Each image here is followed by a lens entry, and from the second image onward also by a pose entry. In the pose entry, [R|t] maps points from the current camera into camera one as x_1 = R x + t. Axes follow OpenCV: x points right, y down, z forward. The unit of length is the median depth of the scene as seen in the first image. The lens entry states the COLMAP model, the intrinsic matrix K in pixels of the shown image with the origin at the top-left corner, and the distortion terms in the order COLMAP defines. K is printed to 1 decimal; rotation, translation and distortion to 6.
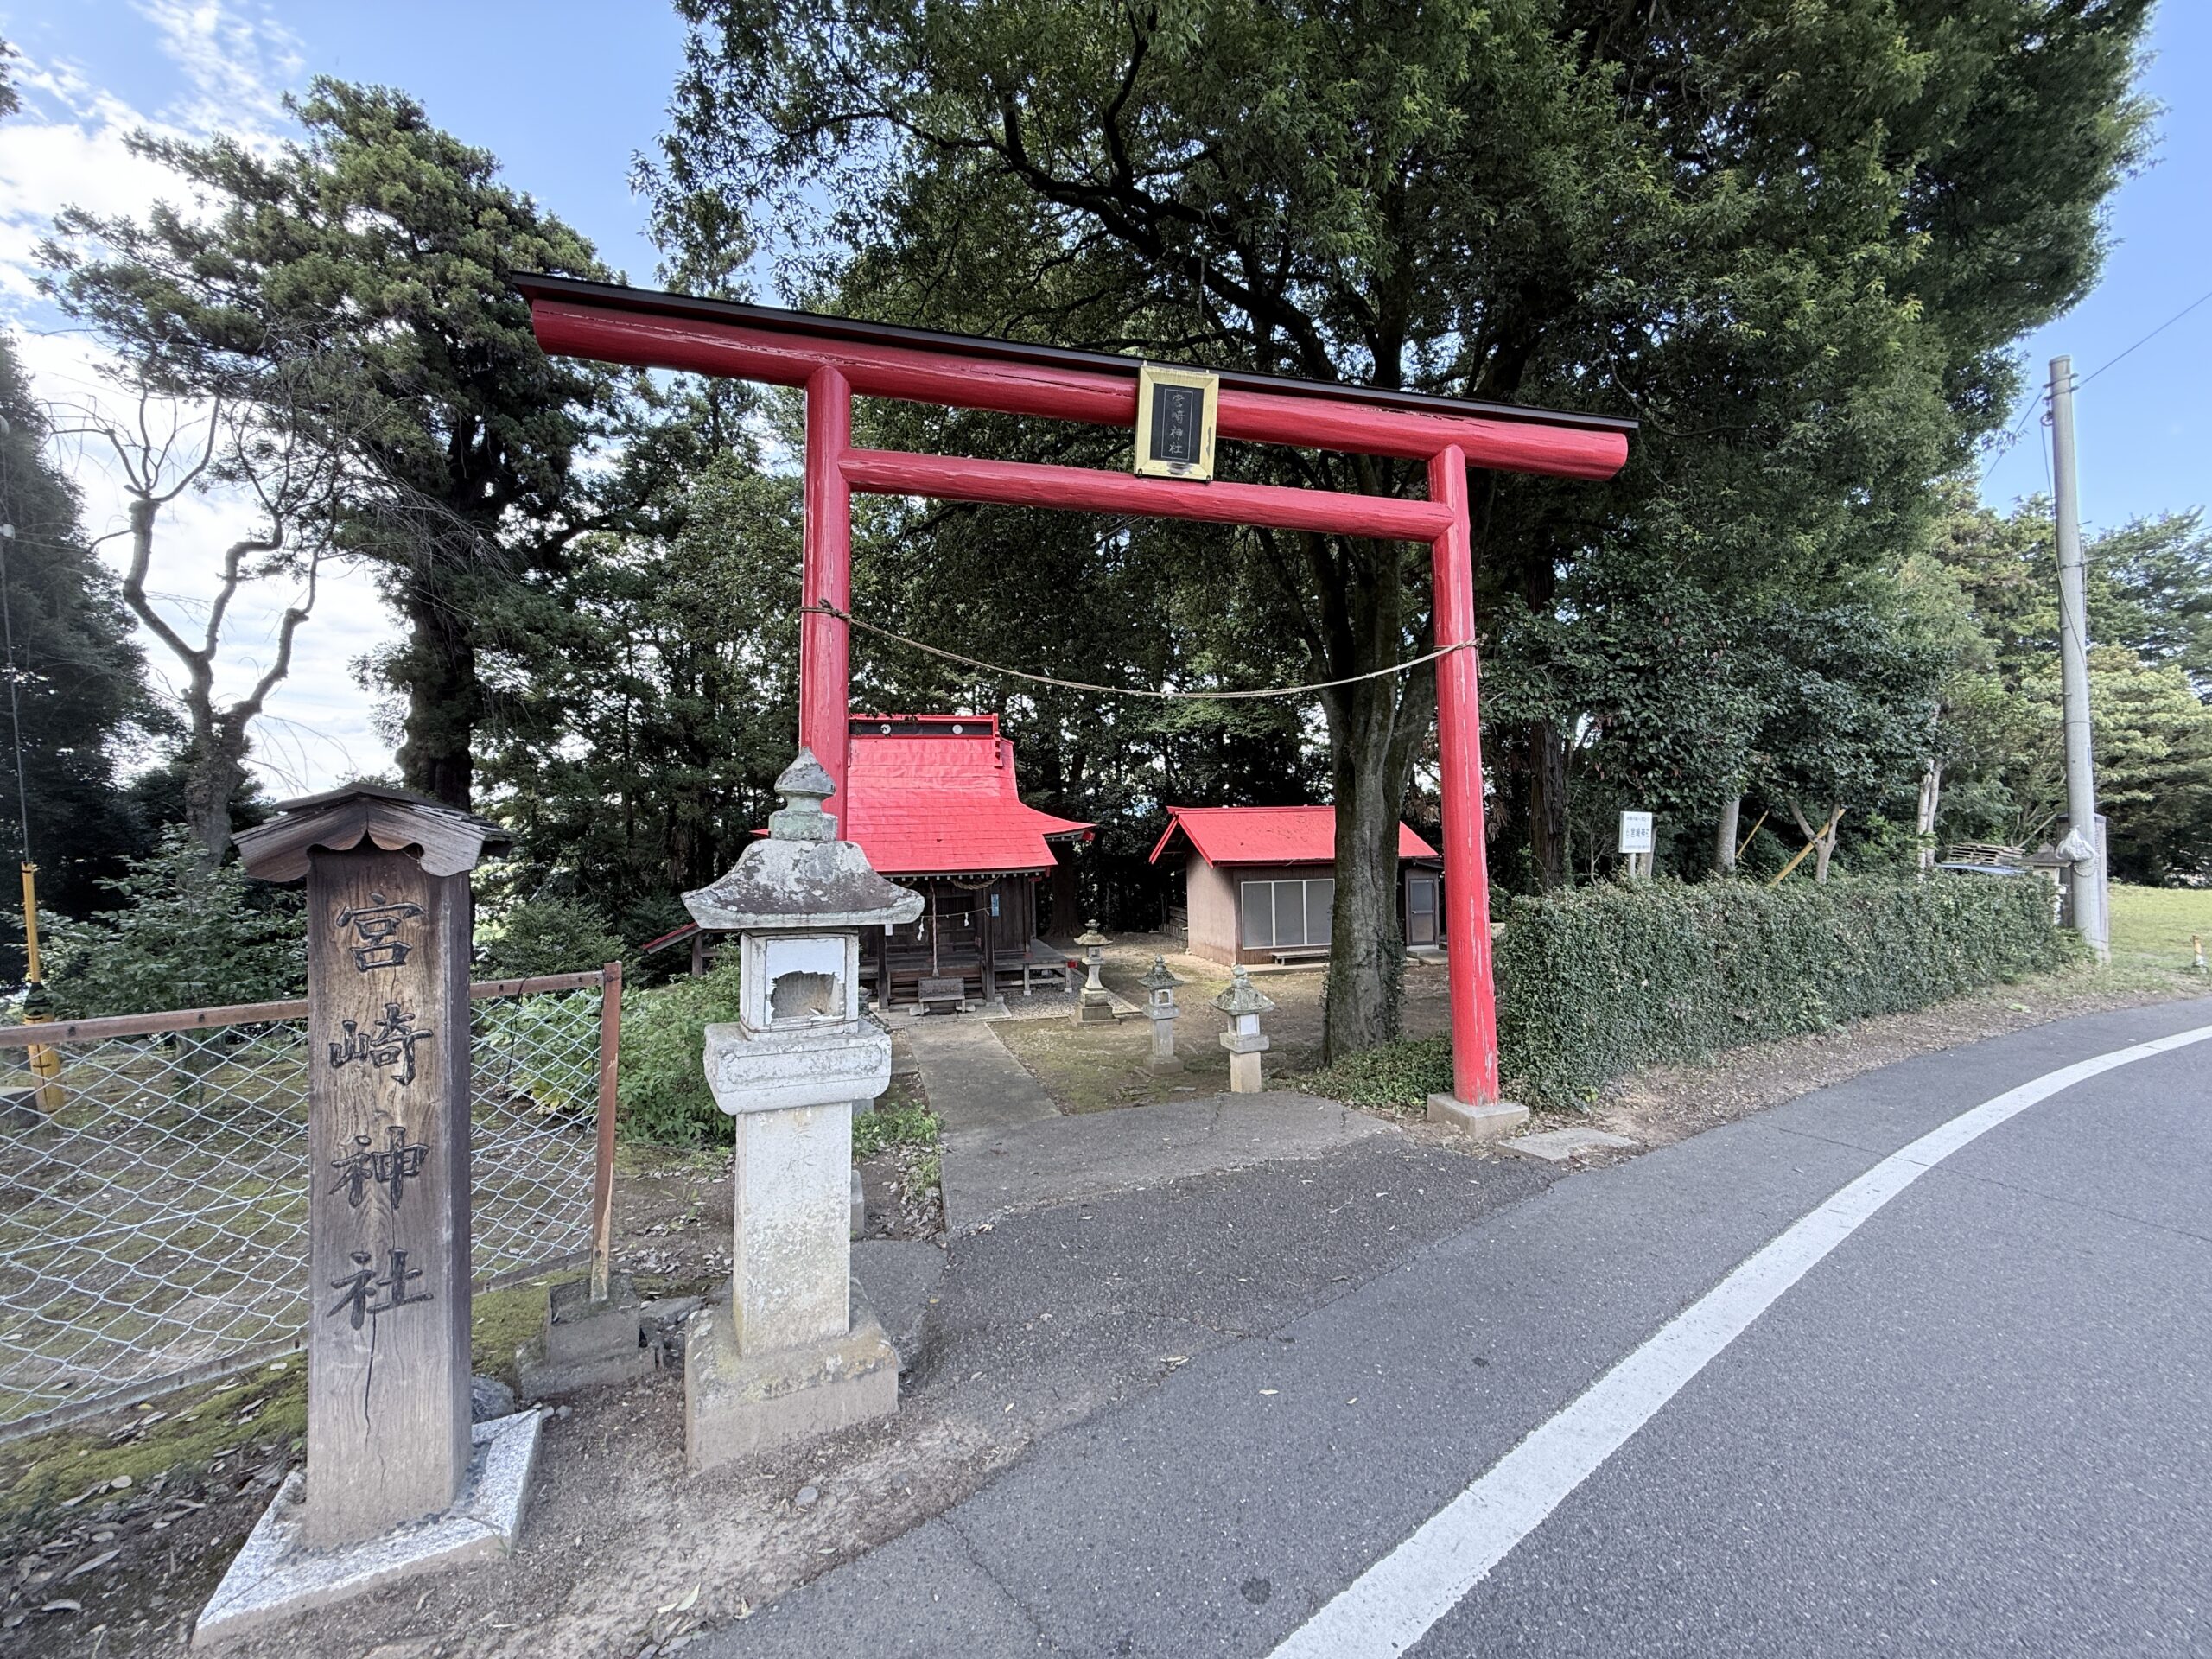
lens RADIAL K [[886.1, 0, 1096.9], [0, 886.1, 821.4], [0, 0, 1]] dist [0.001409, -0.000313]
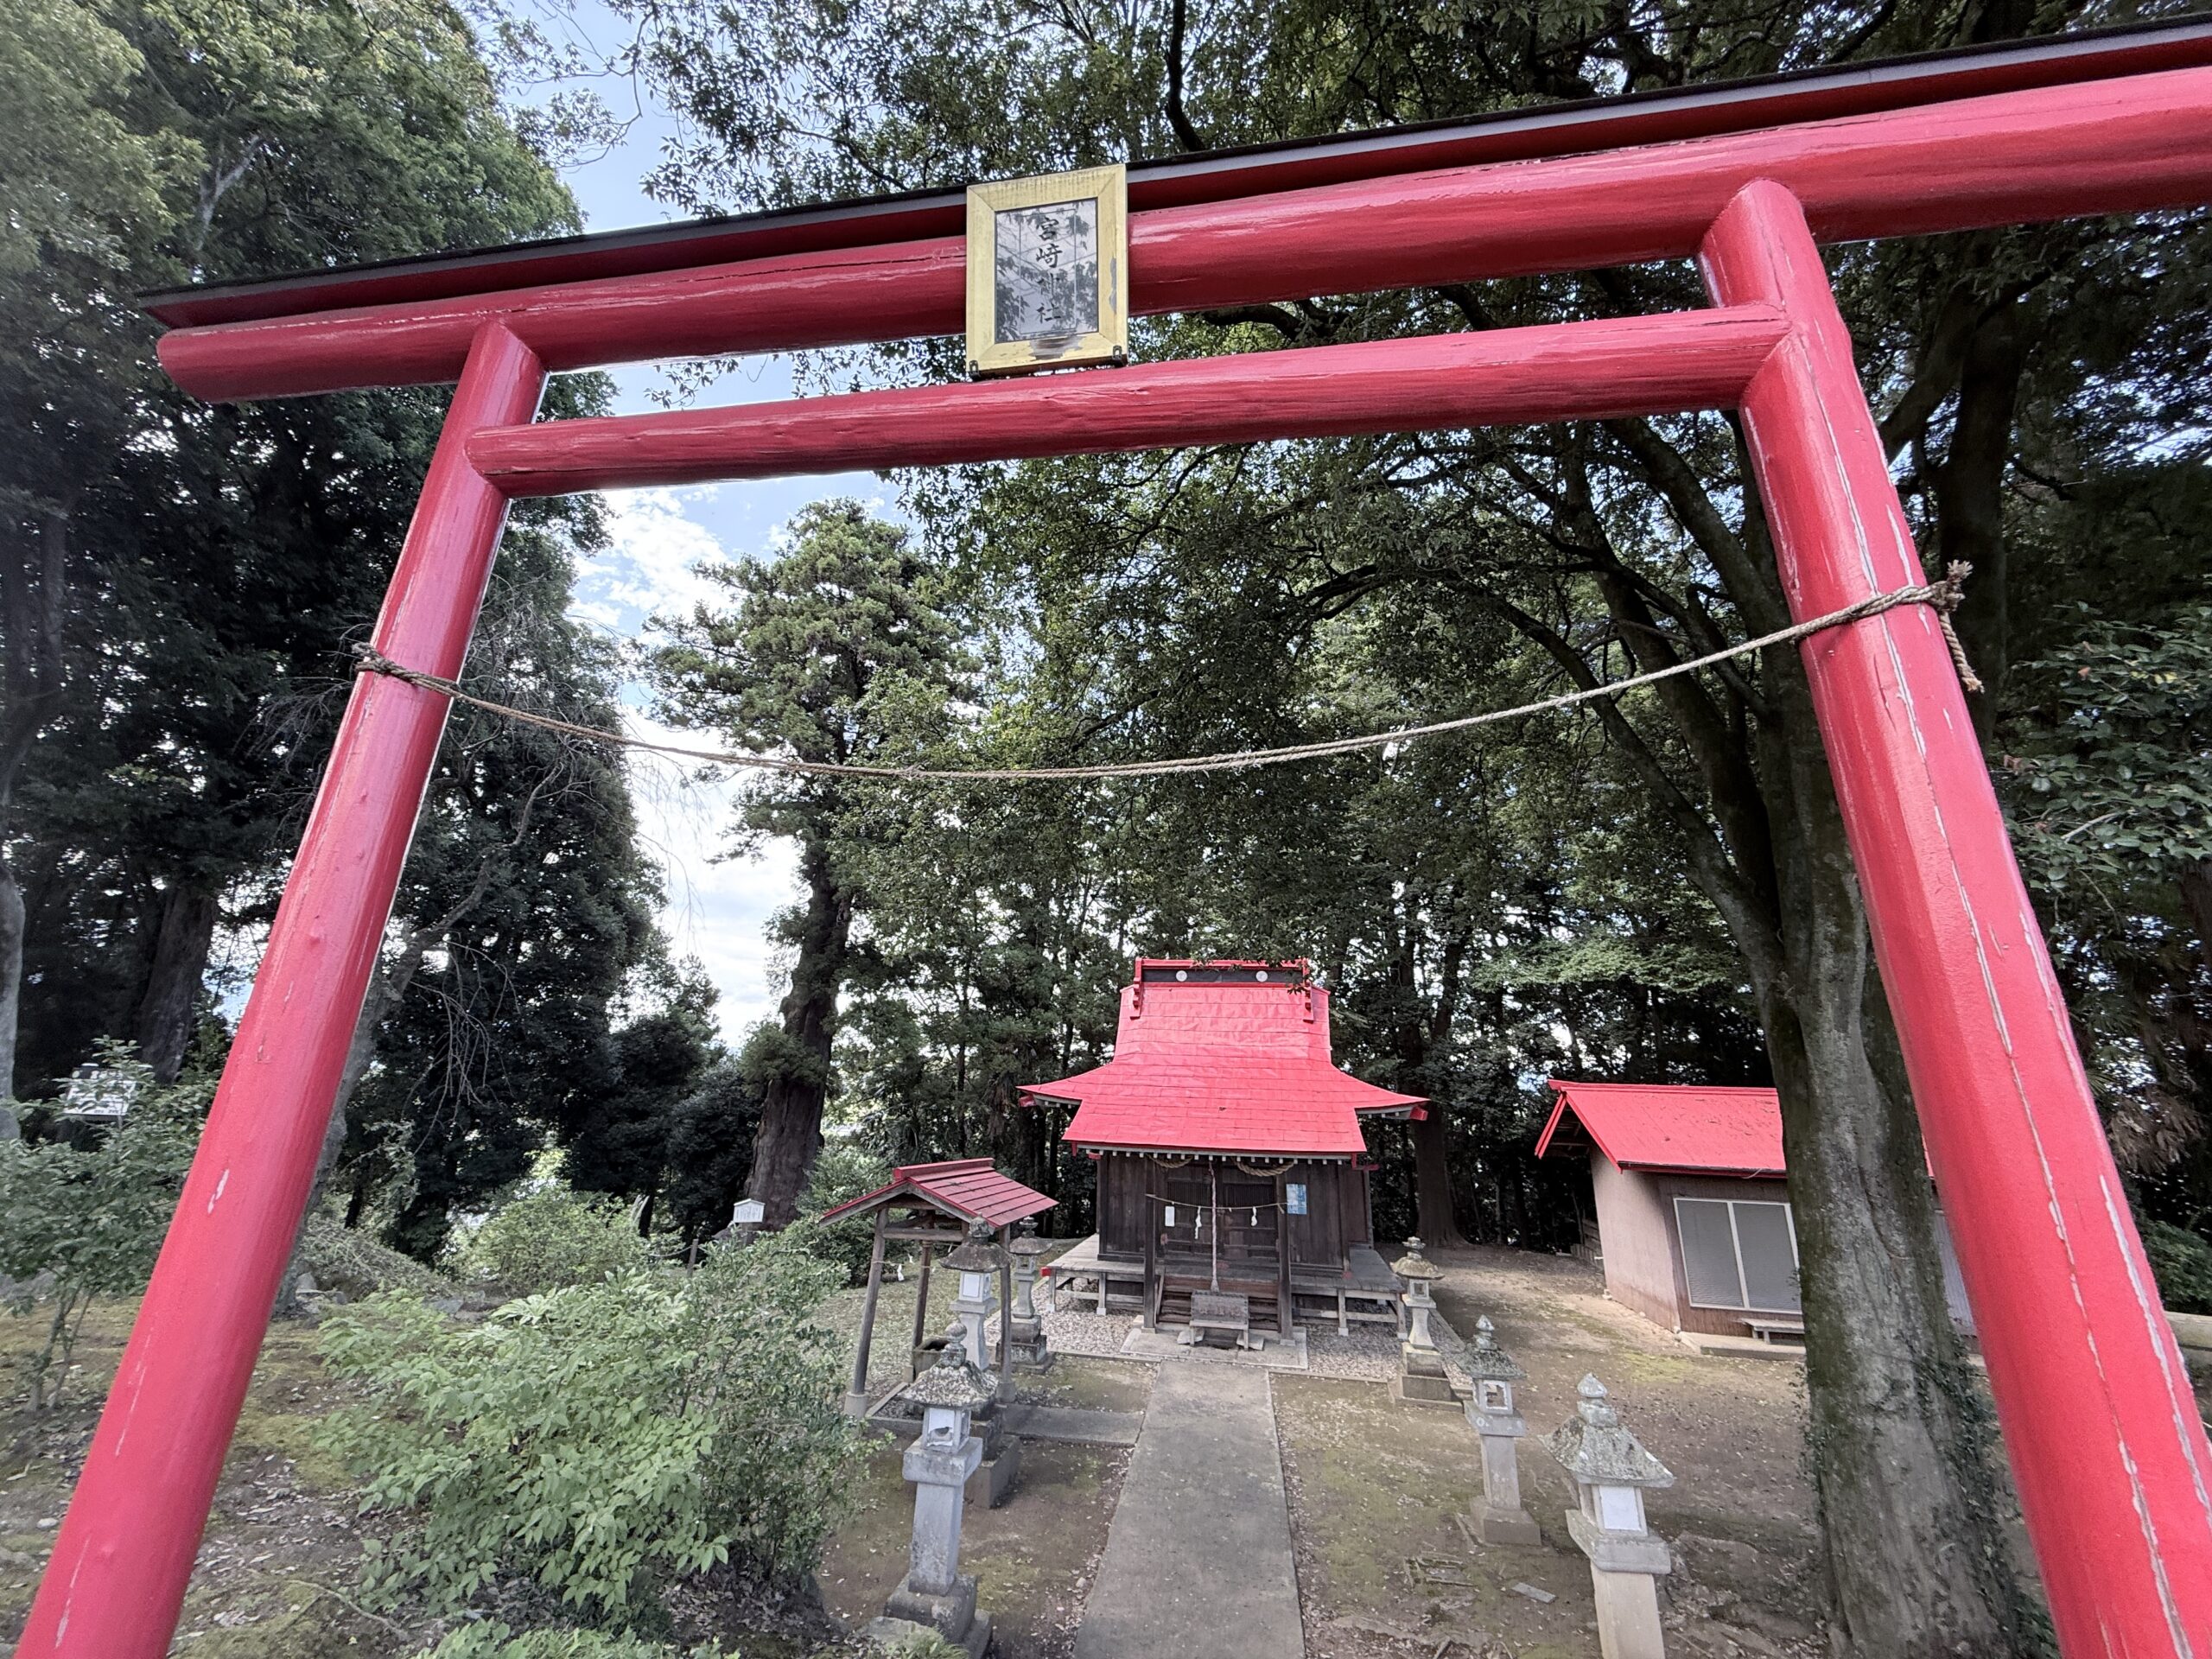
lens RADIAL K [[880.1, 0, 1091.0], [0, 880.1, 820.7], [0, 0, 1]] dist [0.001009, 0.000012]
pose [[0.906025, -0.078236, -0.415929, 0.076746], [-0.045225, 0.959241, -0.278947, -0.001702], [0.420800, 0.271543, 0.865559, 0.169812]]
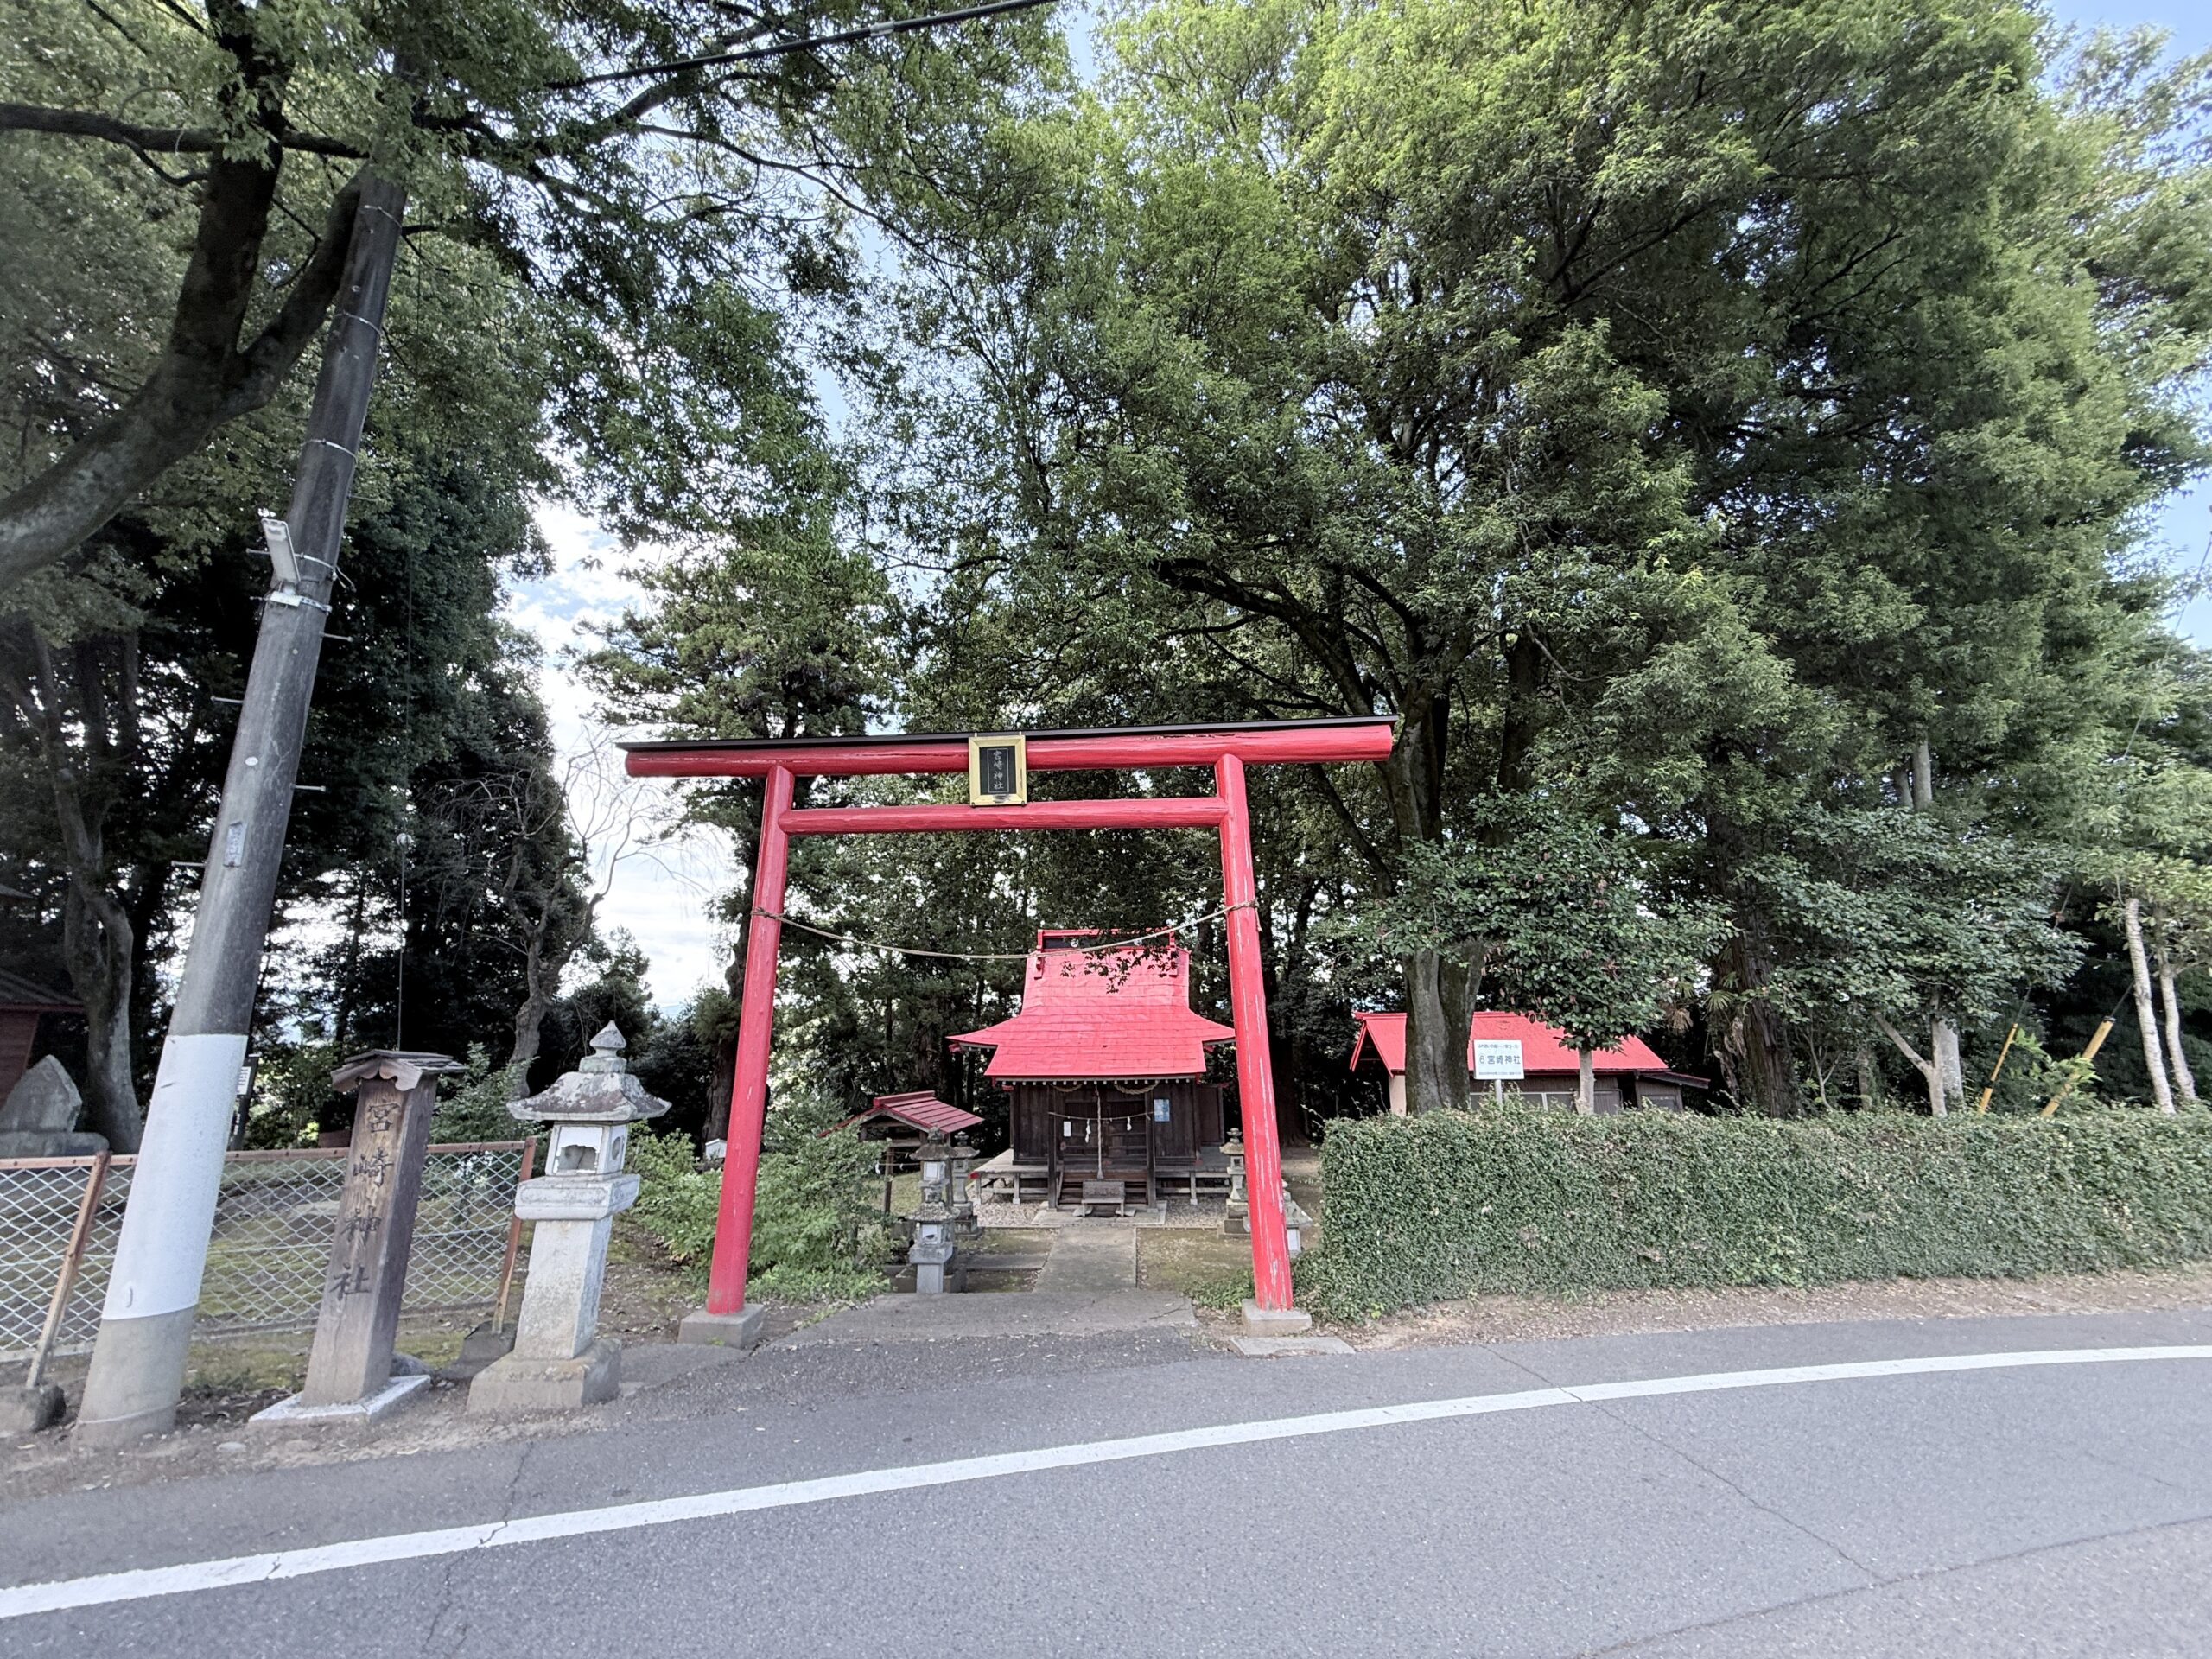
lens RADIAL K [[880.1, 0, 1091.0], [0, 880.1, 820.7], [0, 0, 1]] dist [0.001009, 0.000012]
pose [[0.945564, -0.070925, -0.317615, 0.177151], [-0.000556, 0.975610, -0.219512, -0.012467], [0.325437, 0.207739, 0.922462, -0.069427]]
